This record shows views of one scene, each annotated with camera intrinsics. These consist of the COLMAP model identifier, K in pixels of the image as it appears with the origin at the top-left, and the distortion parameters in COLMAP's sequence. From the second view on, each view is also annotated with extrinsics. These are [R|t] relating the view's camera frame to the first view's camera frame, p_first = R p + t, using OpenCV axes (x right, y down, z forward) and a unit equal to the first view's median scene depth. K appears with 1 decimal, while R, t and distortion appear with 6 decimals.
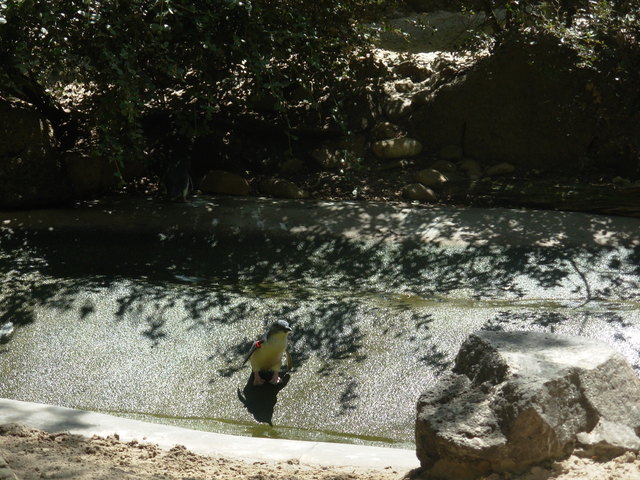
lens RADIAL K [[2350.2, 0, 320.5], [0, 2350.2, 239.9], [0, 0, 1]] dist [0.314840, 0.000000]
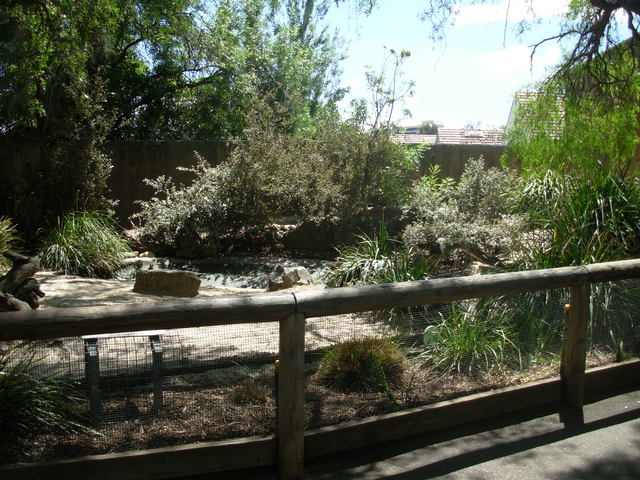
lens RADIAL K [[707.0, 0, 320.7], [0, 707.0, 239.9], [0, 0, 1]] dist [-0.077346, 0.000000]
pose [[0.997452, -0.016887, 0.069311, 0.024685], [0.021603, 0.997460, -0.067873, 0.050968], [-0.067989, 0.069198, 0.995283, -0.390127]]
